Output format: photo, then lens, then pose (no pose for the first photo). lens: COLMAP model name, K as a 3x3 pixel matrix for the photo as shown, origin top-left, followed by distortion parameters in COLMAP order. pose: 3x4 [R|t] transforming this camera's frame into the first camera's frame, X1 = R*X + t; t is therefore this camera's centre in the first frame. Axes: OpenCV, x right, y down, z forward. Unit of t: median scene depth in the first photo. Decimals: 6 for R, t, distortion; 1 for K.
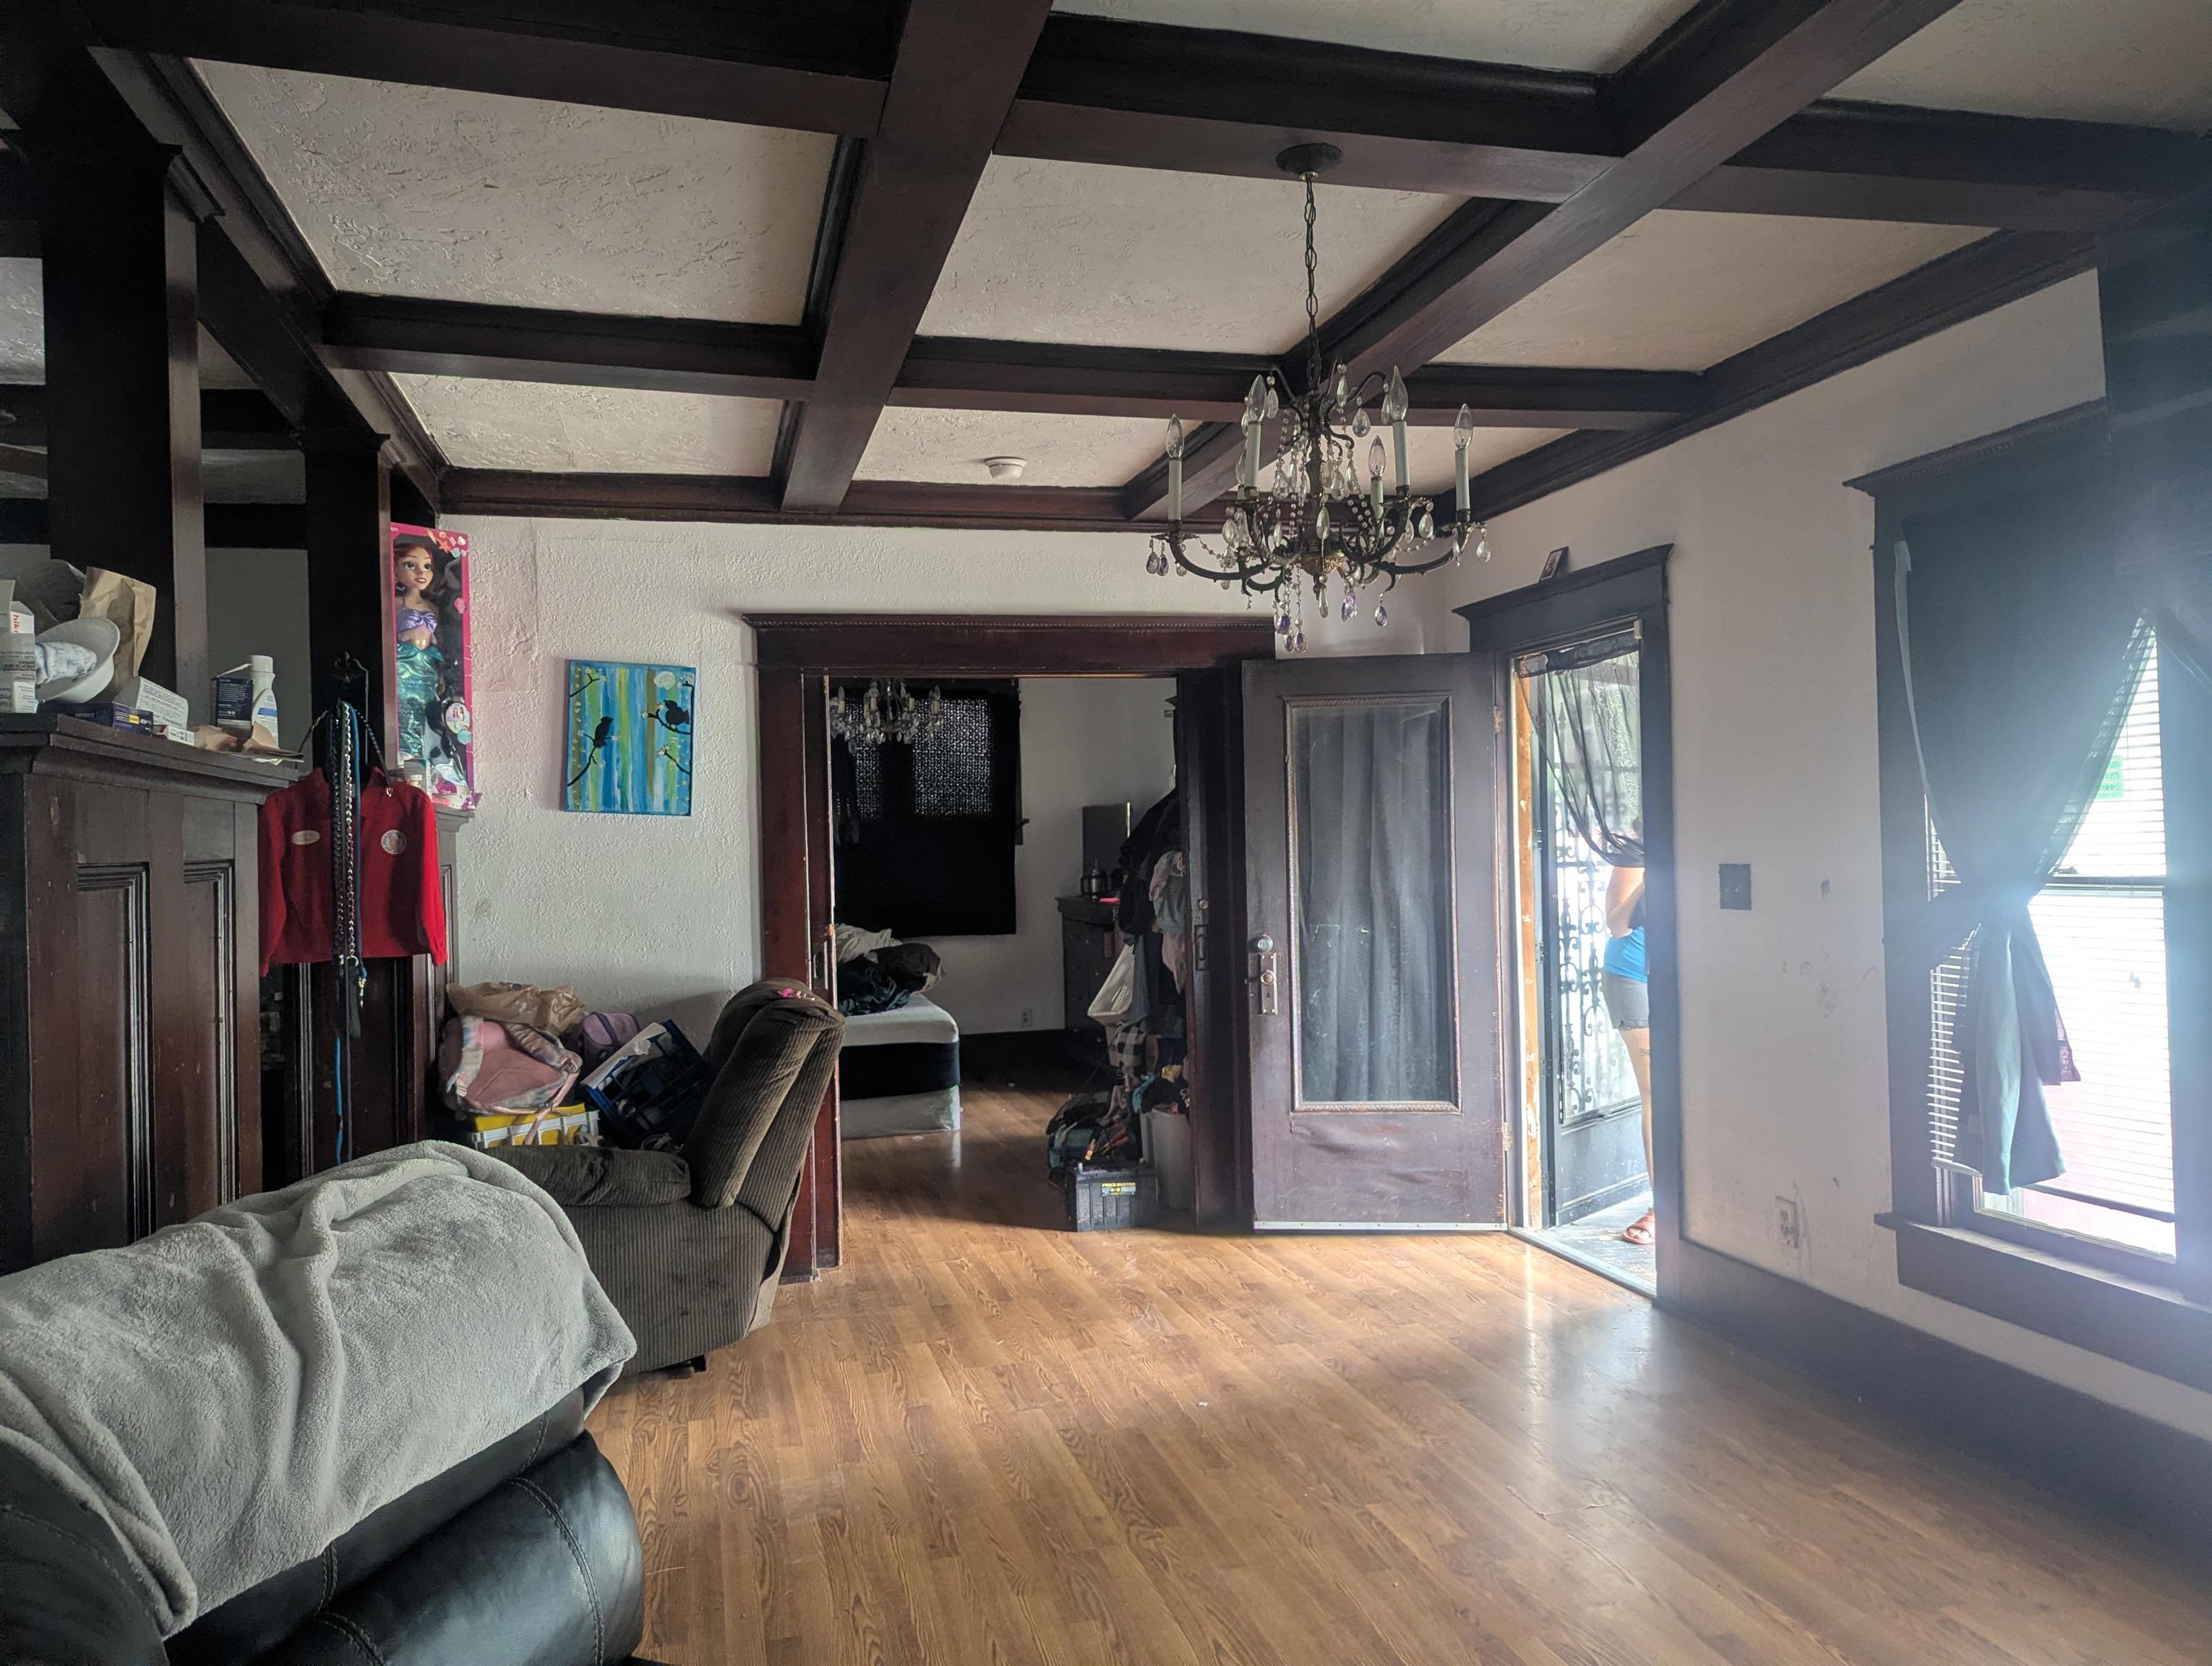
lens RADIAL K [[1507.4, 0, 1105.5], [0, 1507.4, 829.3], [0, 0, 1]] dist [0.059990, -0.059102]
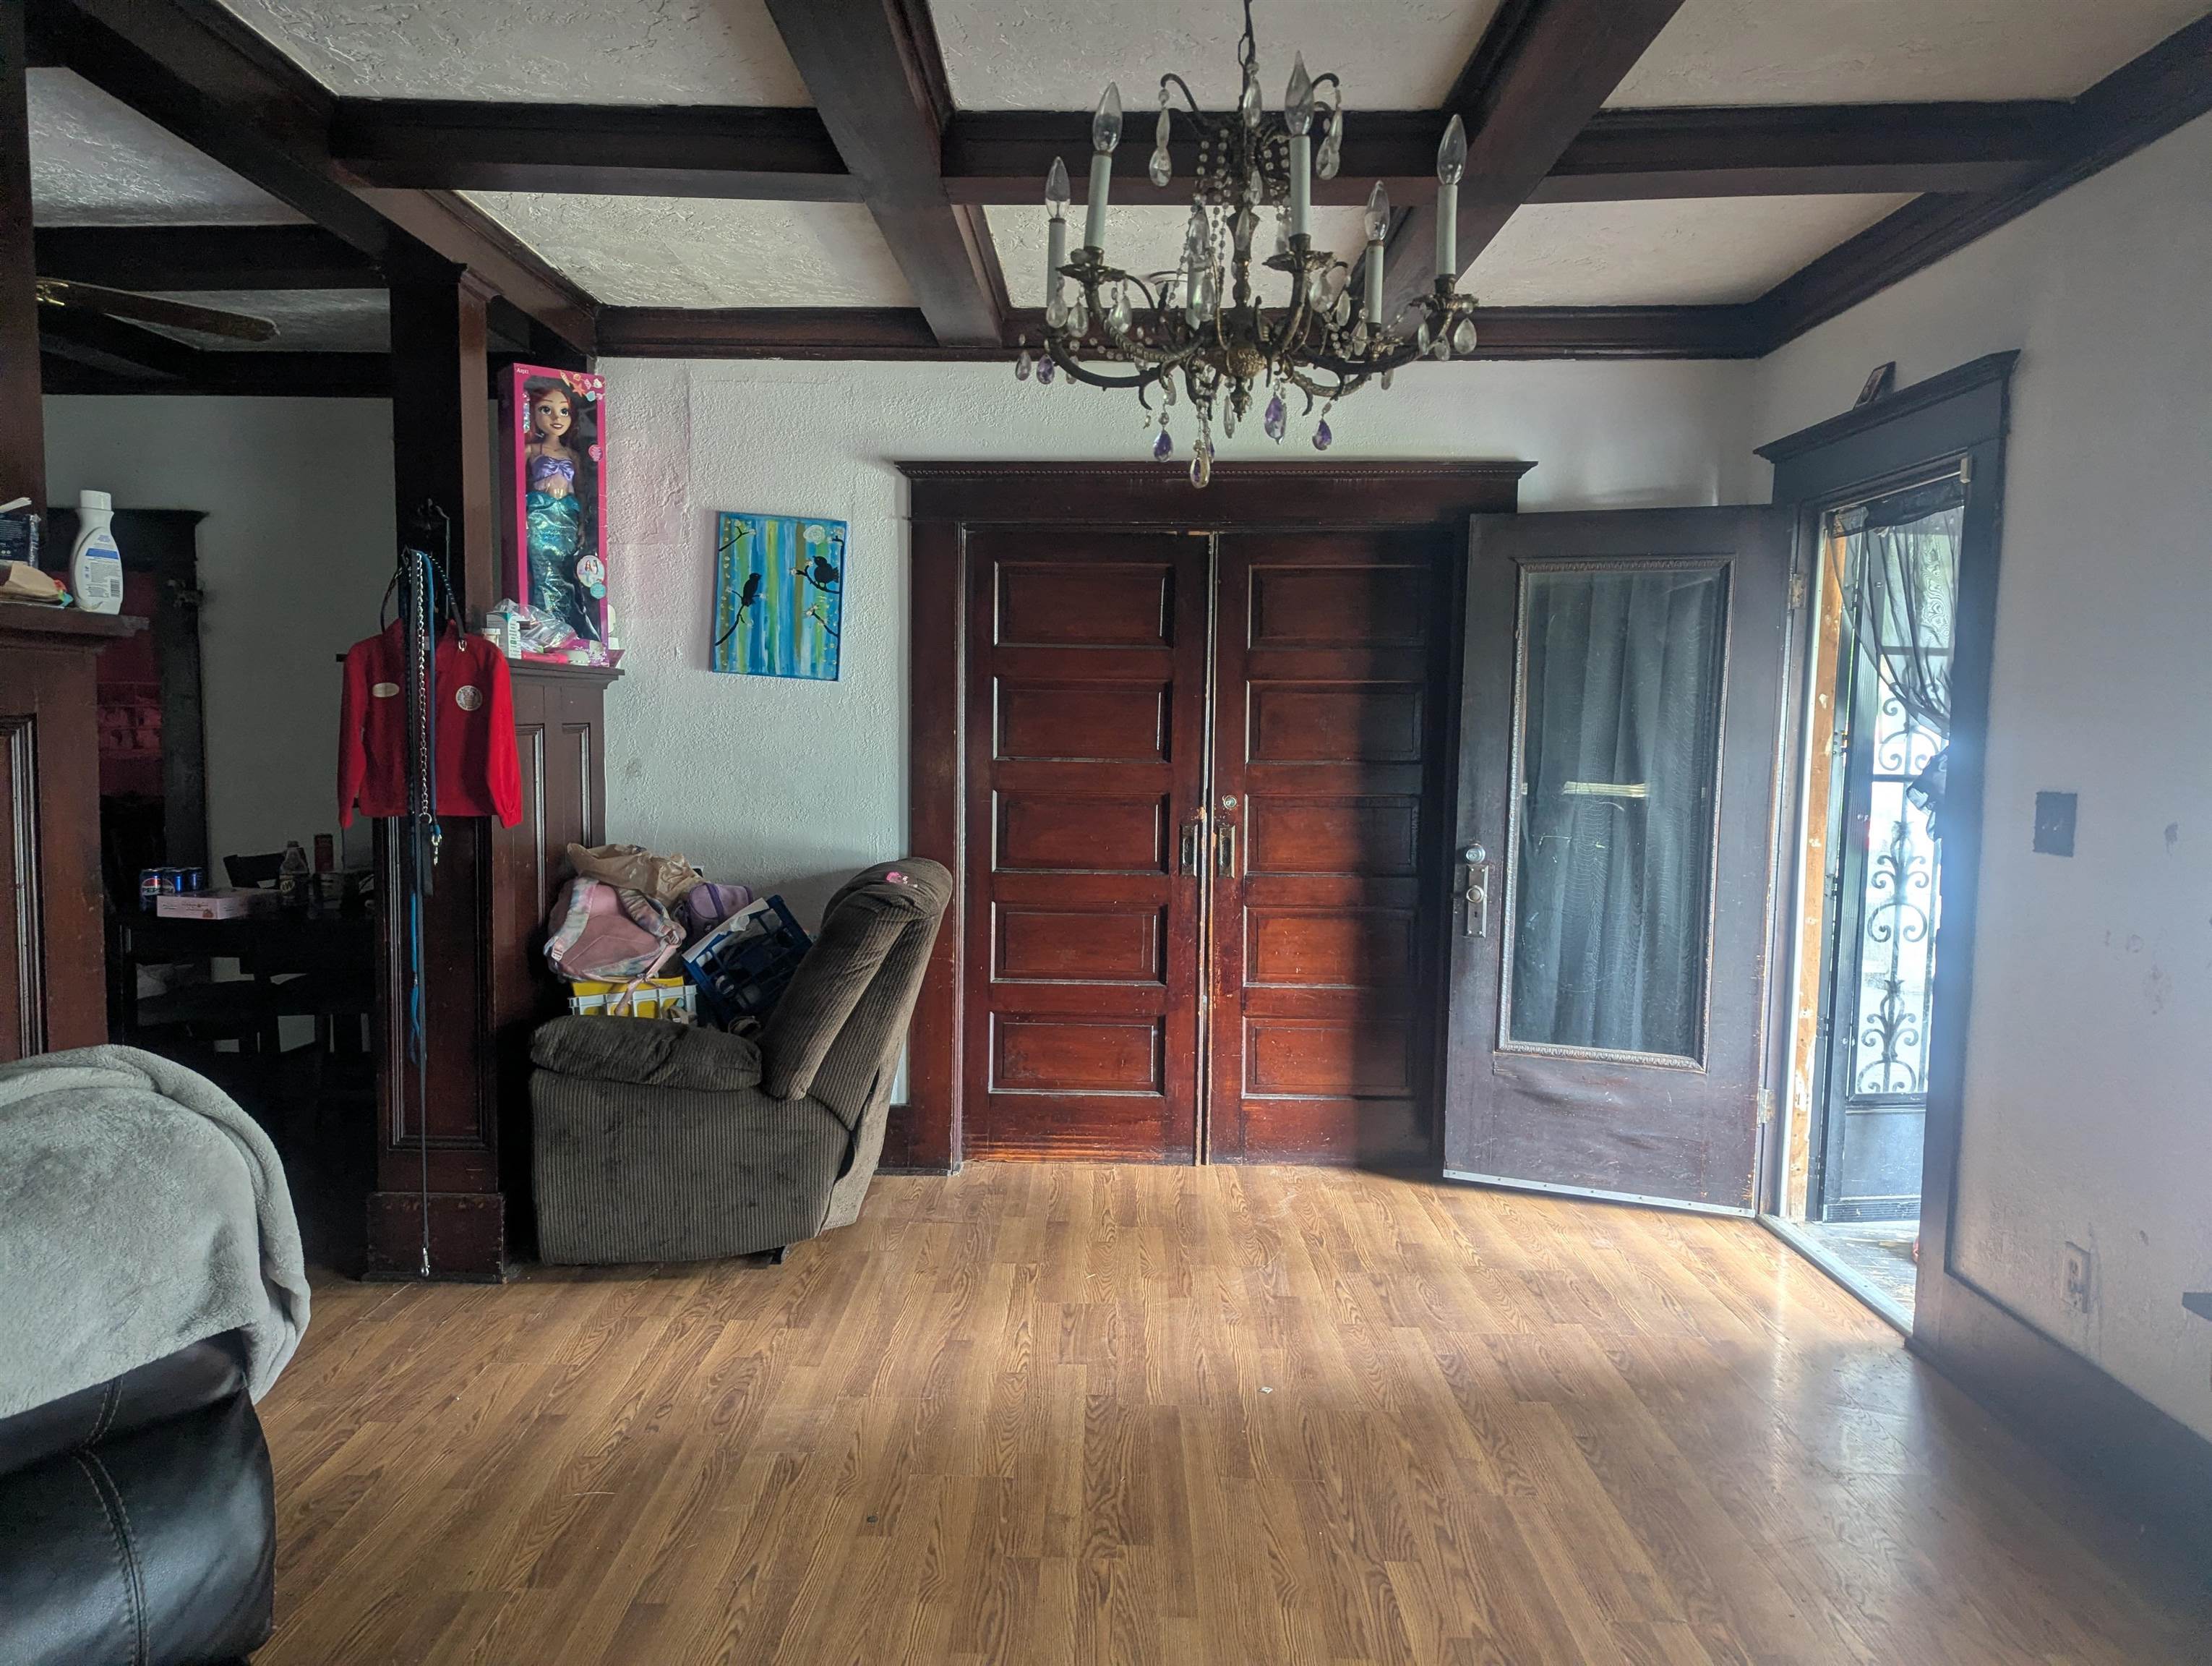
lens RADIAL K [[1502.1, 0, 1106.0], [0, 1502.1, 833.0], [0, 0, 1]] dist [0.063842, -0.056977]
pose [[0.960515, 0.060373, -0.271598, 0.153621], [-0.035746, 0.994861, 0.094727, -0.009925], [0.275921, -0.081279, 0.957738, 0.146029]]
